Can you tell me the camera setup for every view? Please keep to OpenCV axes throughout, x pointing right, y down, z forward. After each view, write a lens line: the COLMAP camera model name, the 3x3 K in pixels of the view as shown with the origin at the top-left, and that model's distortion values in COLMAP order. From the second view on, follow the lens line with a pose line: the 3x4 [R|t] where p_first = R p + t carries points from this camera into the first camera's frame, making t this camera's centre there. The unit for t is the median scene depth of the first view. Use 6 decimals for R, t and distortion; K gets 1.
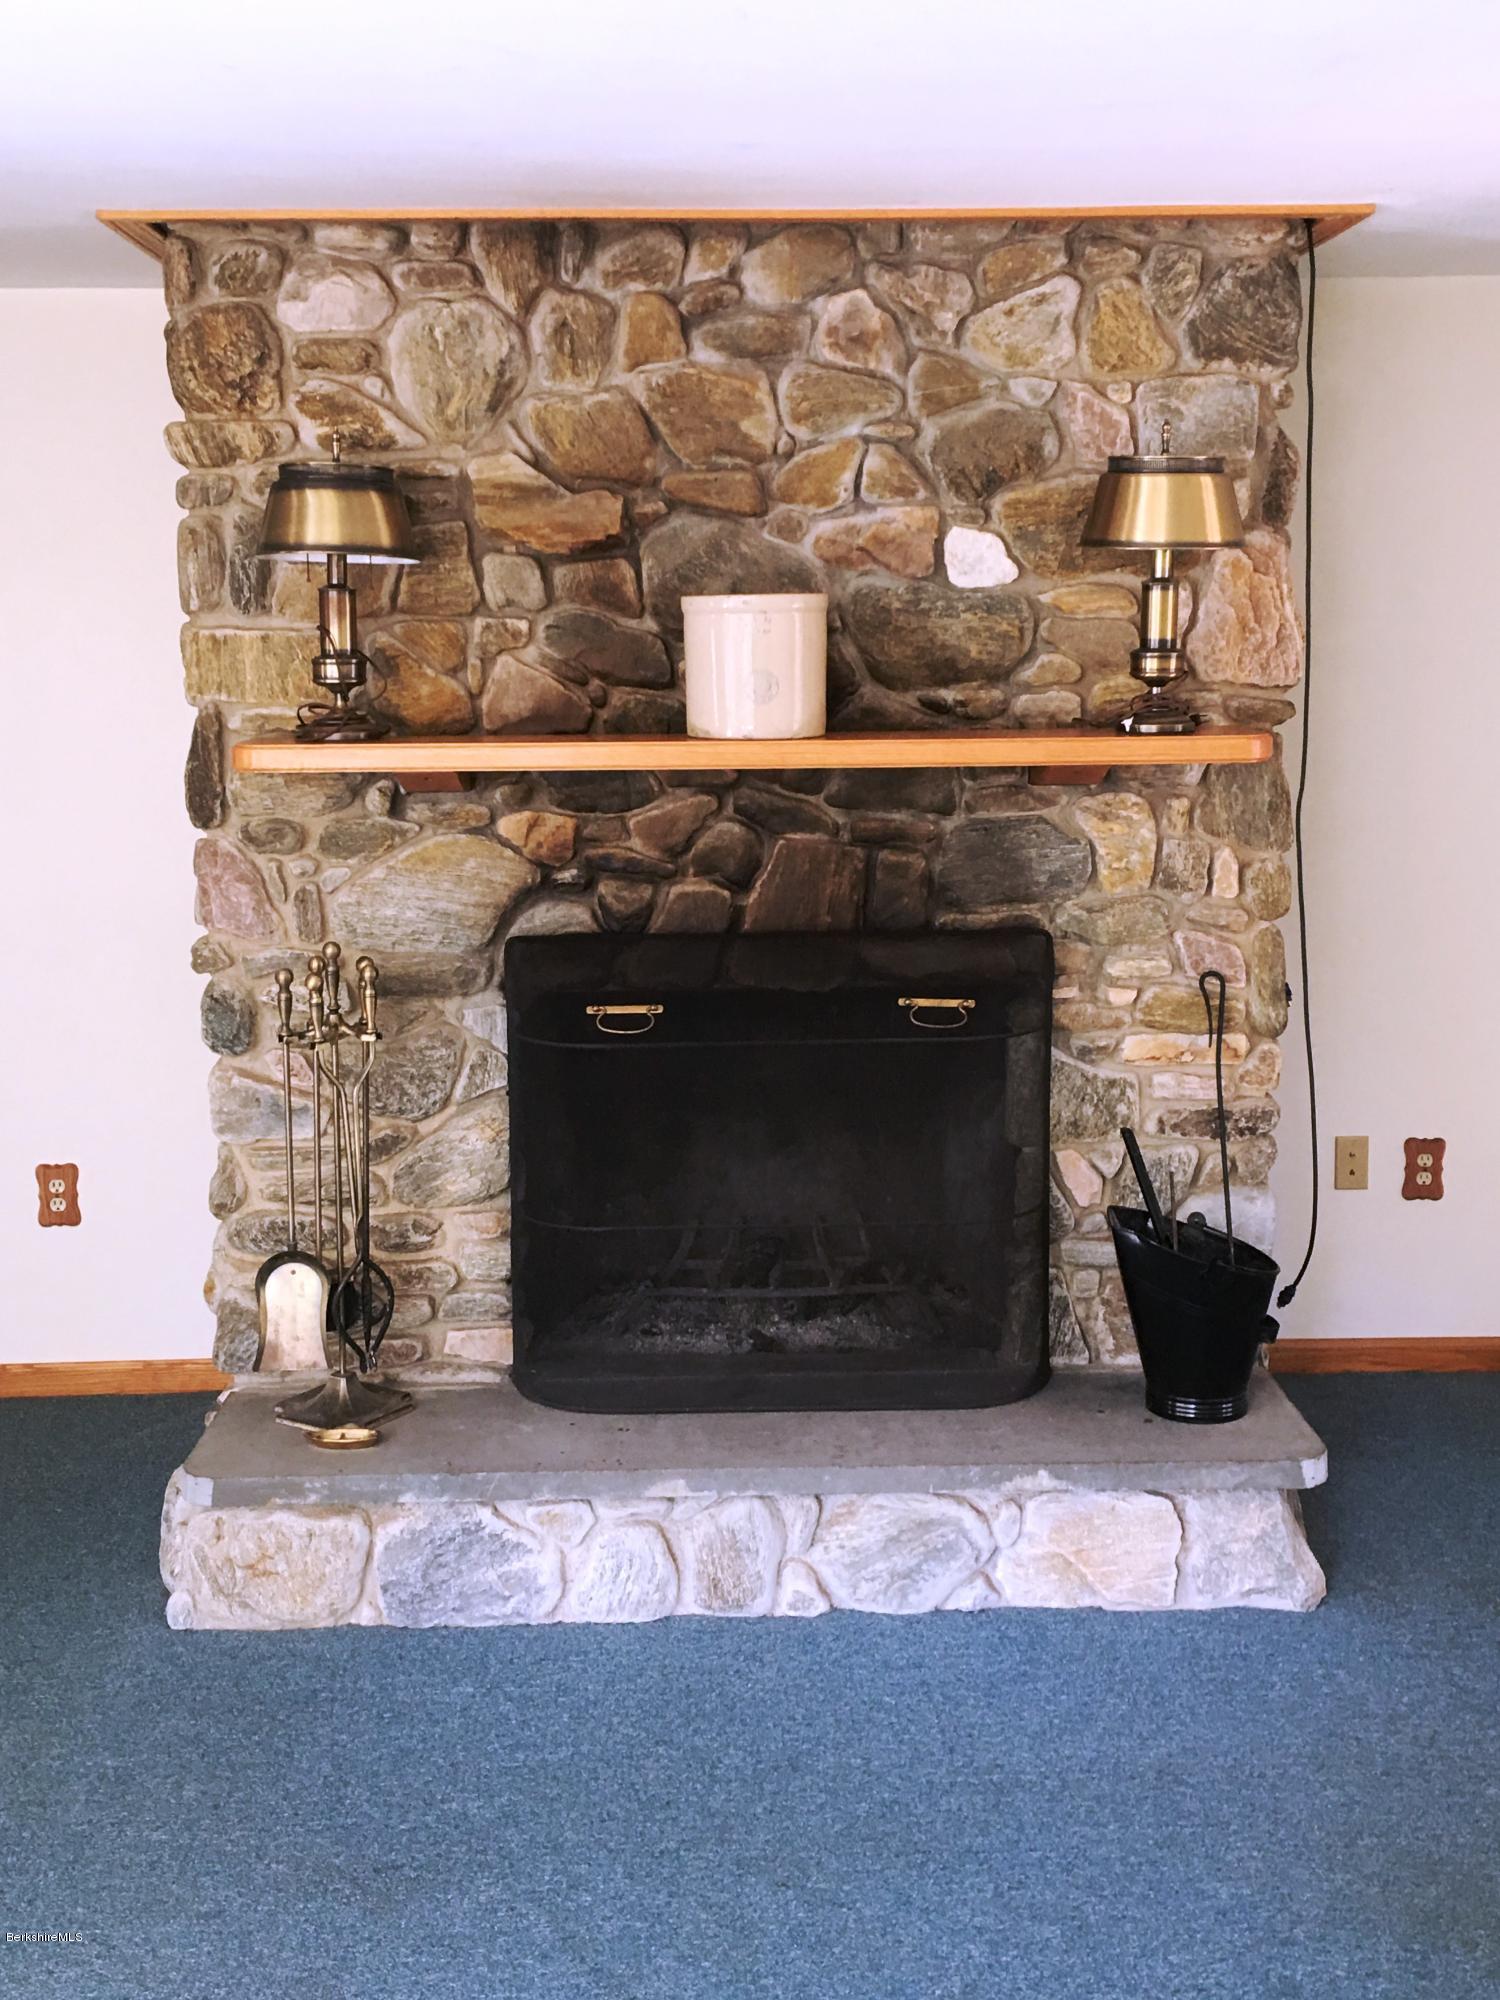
lens RADIAL K [[2228.2, 0, 750.2], [0, 2228.2, 952.6], [0, 0, 1]] dist [0.048088, 0.022677]
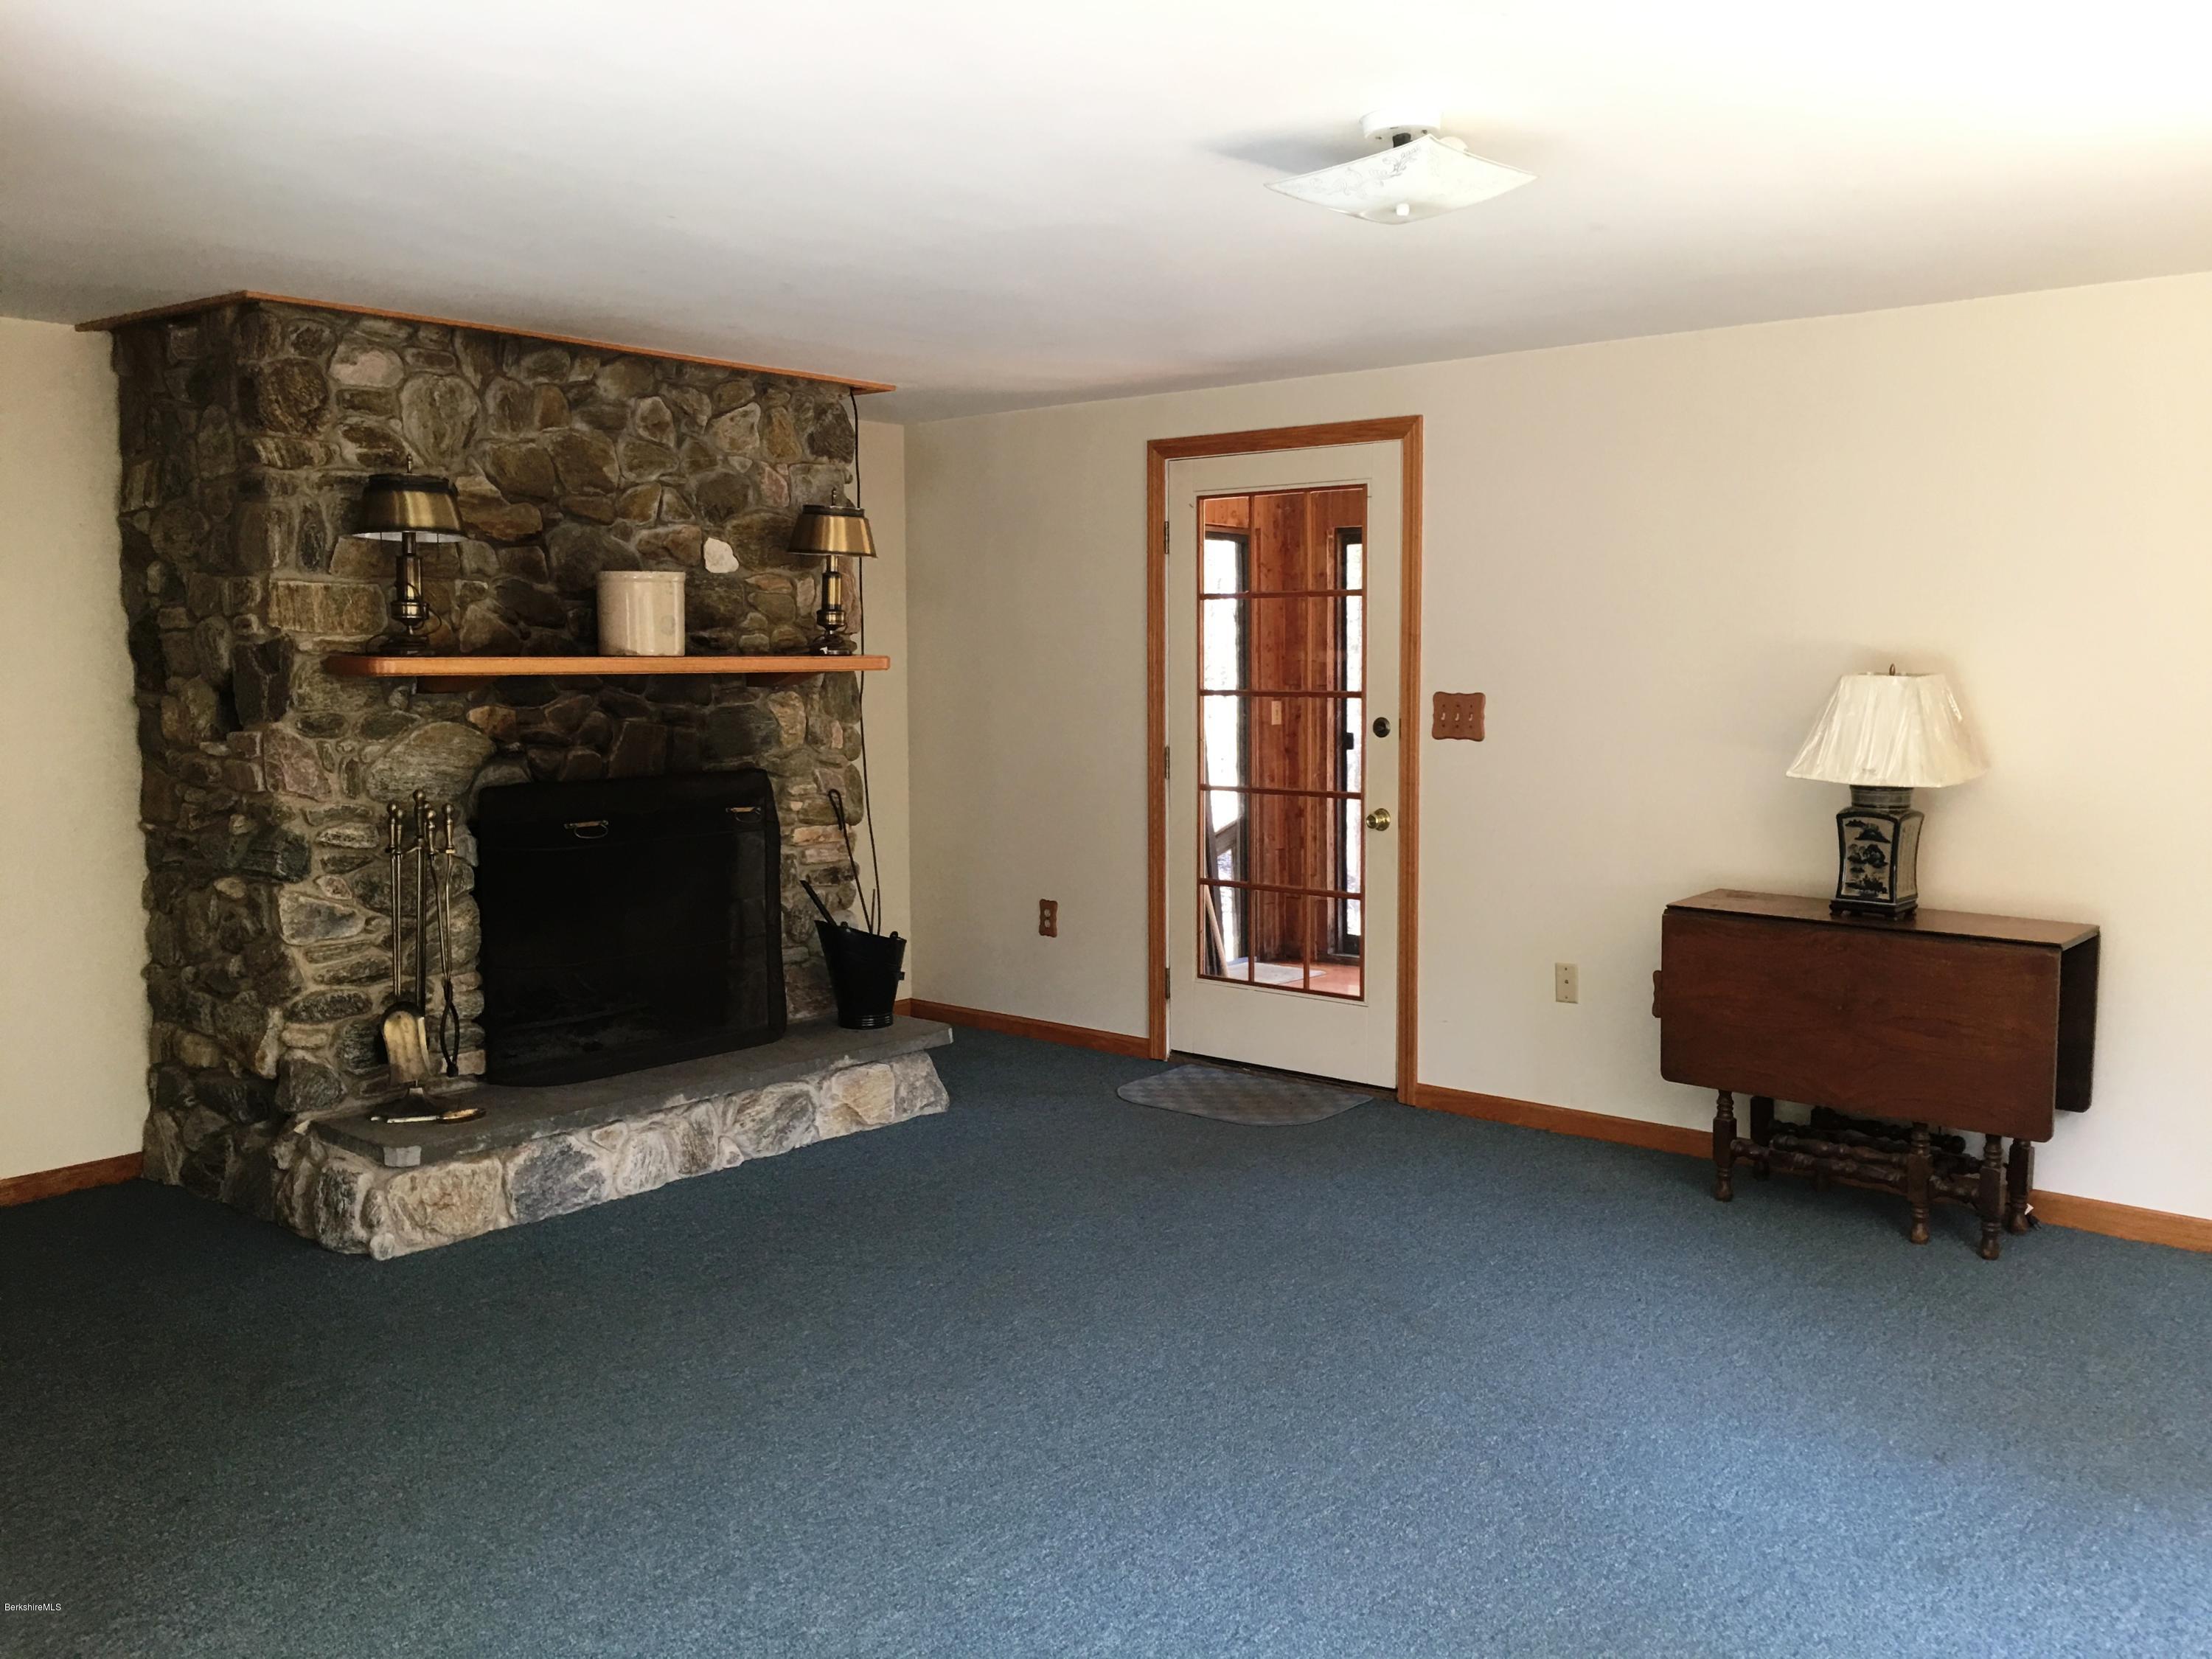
lens RADIAL K [[1854.8, 0, 1106.0], [0, 1854.8, 829.5], [0, 0, 1]] dist [-0.006615, -0.011401]
pose [[0.661809, -0.062255, 0.747083, -0.796509], [0.097624, 0.995217, -0.003549, 0.069751], [-0.743289, 0.075282, 0.664722, -0.166121]]
